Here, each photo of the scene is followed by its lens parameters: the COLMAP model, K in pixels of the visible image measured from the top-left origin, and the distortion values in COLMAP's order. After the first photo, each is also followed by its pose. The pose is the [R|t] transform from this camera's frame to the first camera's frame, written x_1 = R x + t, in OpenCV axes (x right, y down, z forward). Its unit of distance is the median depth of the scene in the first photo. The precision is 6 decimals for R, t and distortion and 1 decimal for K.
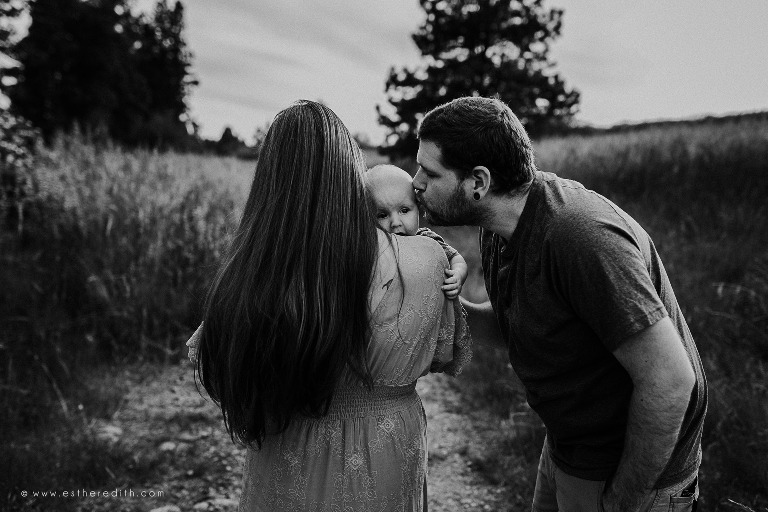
lens RADIAL K [[724.0, 0, 384.0], [0, 724.0, 256.0], [0, 0, 1]] dist [0.045096, -0.090349]
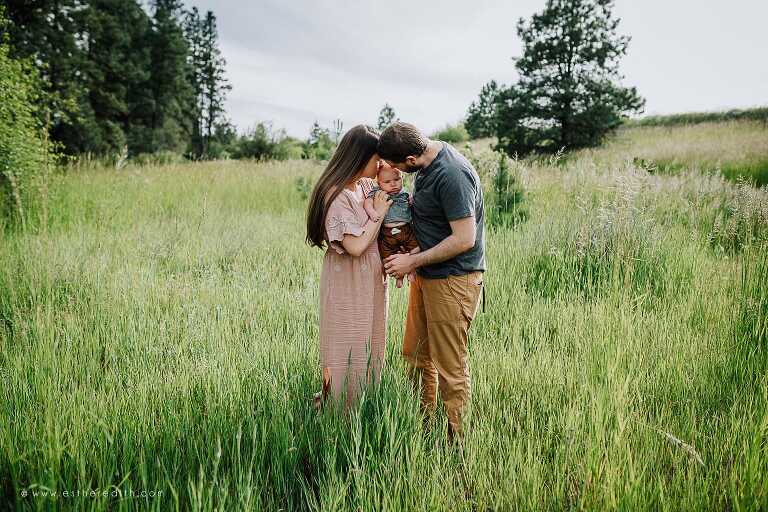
lens RADIAL K [[724.0, 0, 384.0], [0, 724.0, 256.0], [0, 0, 1]] dist [0.045096, -0.090349]
pose [[0.998318, -0.048829, 0.031267, -0.288305], [0.048304, 0.998682, 0.017334, 0.015709], [-0.032073, -0.015794, 0.999361, -0.338871]]
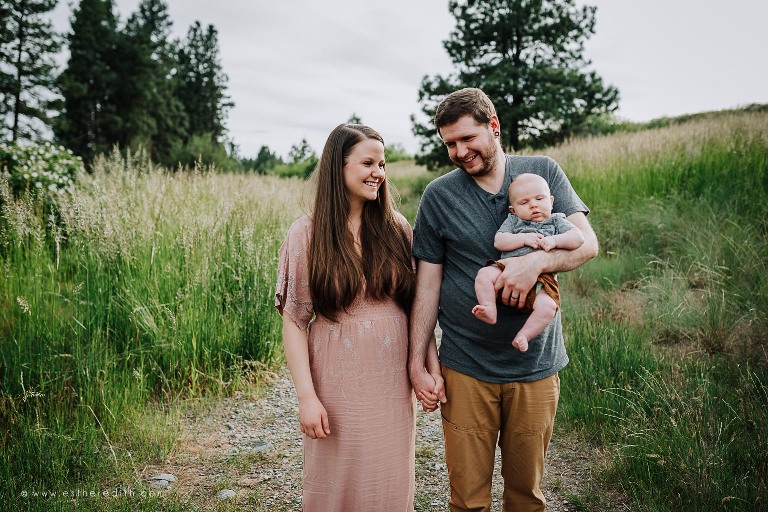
lens RADIAL K [[724.0, 0, 384.0], [0, 724.0, 256.0], [0, 0, 1]] dist [0.045096, -0.090349]
pose [[0.997119, -0.051272, -0.055897, -0.002200], [0.050462, 0.998601, -0.015817, -0.000536], [0.056630, 0.012951, 0.998311, 0.006302]]
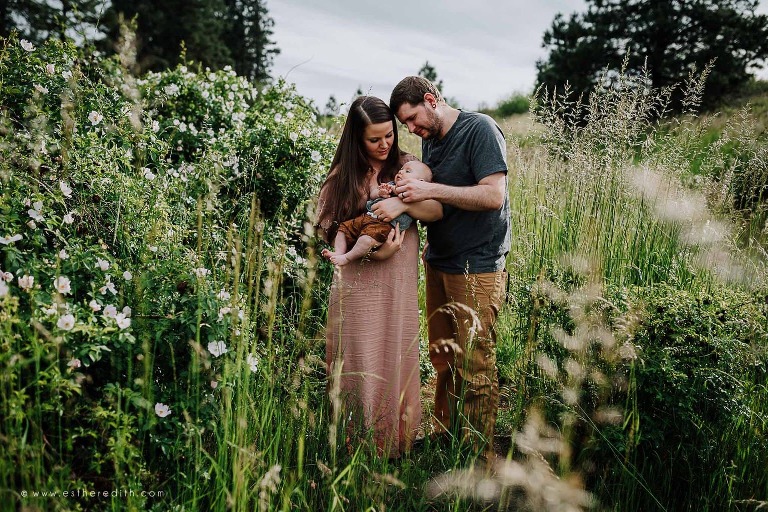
lens RADIAL K [[724.0, 0, 384.0], [0, 724.0, 256.0], [0, 0, 1]] dist [0.045096, -0.090349]
pose [[0.995745, -0.012977, -0.091228, -0.126806], [0.017094, 0.998863, 0.044494, -0.027508], [0.090547, -0.045864, 0.994836, 0.157125]]
